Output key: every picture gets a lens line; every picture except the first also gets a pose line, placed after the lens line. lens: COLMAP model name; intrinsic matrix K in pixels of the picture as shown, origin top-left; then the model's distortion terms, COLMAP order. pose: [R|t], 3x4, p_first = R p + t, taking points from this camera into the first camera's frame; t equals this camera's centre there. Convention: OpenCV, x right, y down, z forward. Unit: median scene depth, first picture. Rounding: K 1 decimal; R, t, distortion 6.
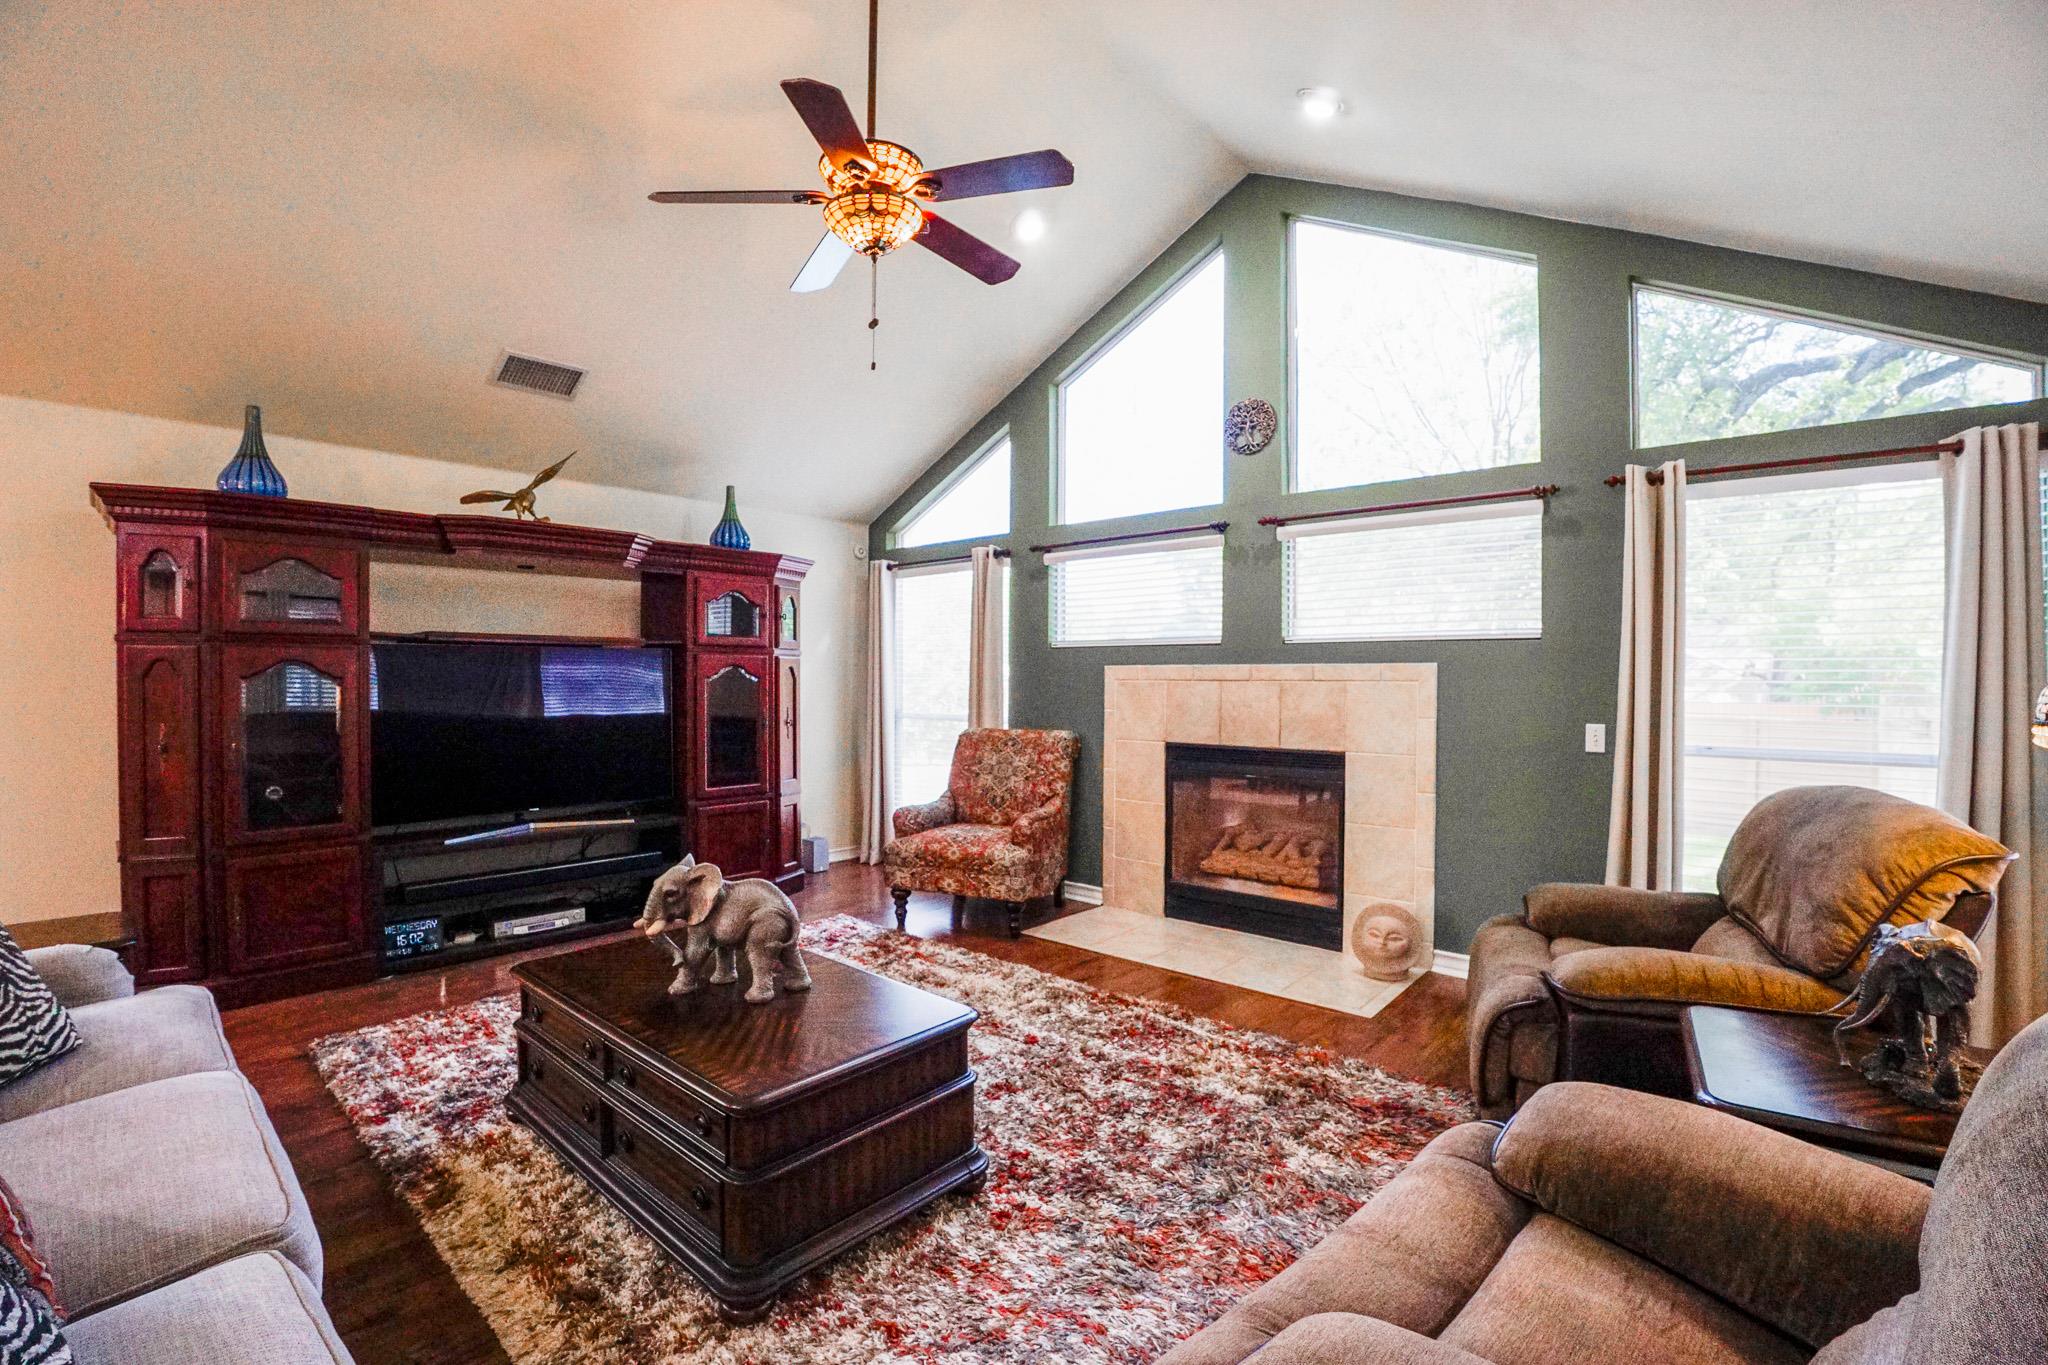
lens RADIAL K [[887.4, 0, 1026.6], [0, 887.4, 679.9], [0, 0, 1]] dist [-0.053884, 0.006317]
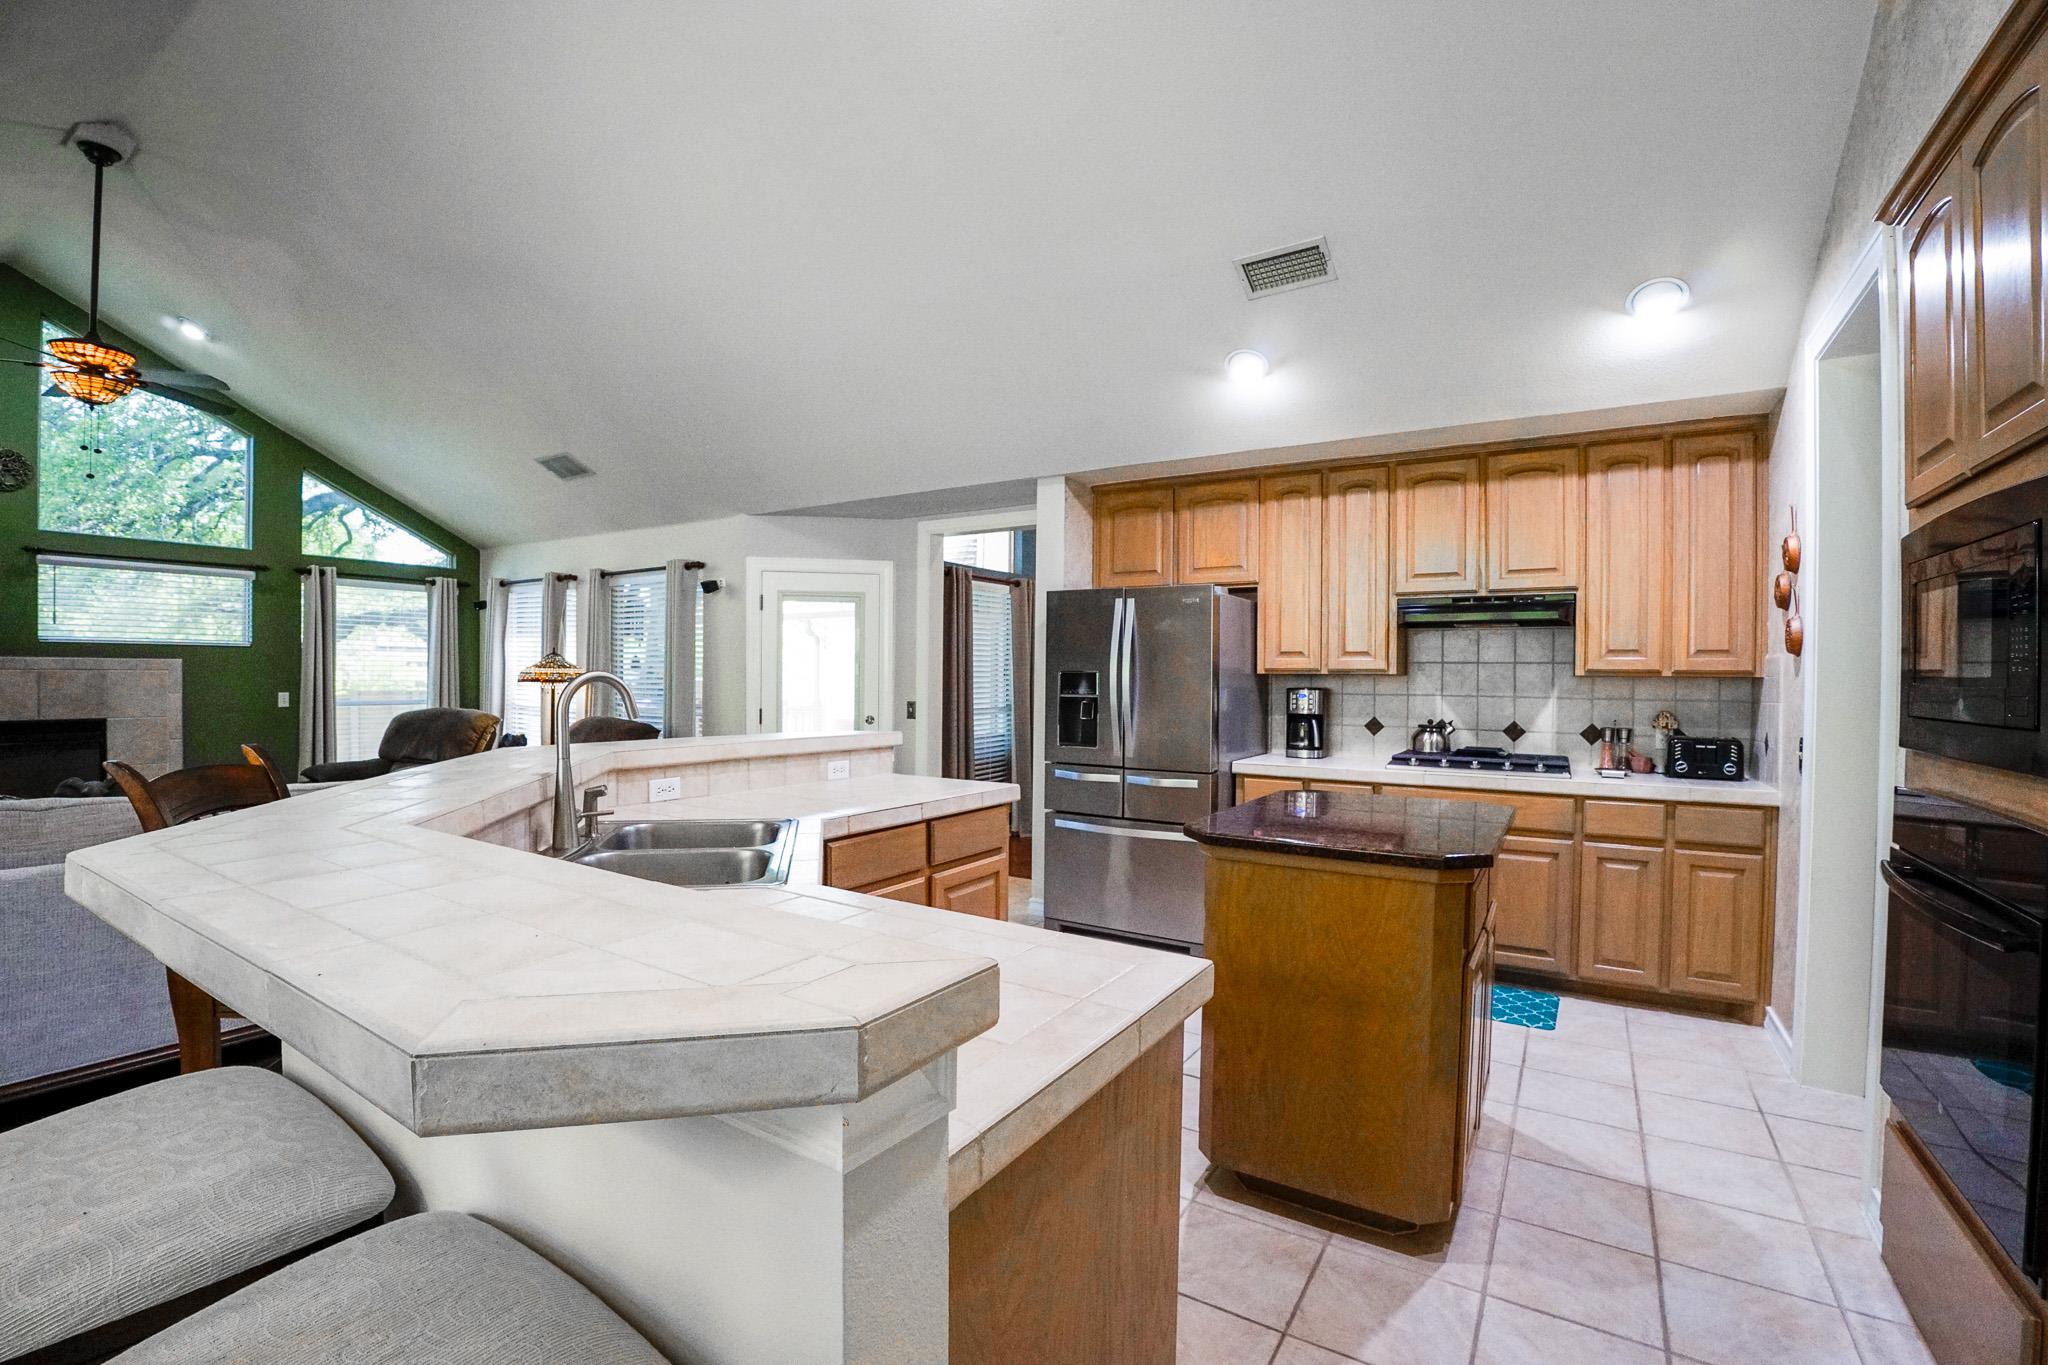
lens RADIAL K [[887.4, 0, 1020.2], [0, 887.4, 684.5], [0, 0, 1]] dist [-0.053884, 0.006317]
pose [[-0.132113, -0.014204, 0.991133, -1.405599], [-0.006156, 0.999890, 0.013509, -0.002808], [-0.991216, -0.004316, -0.132186, -0.368087]]
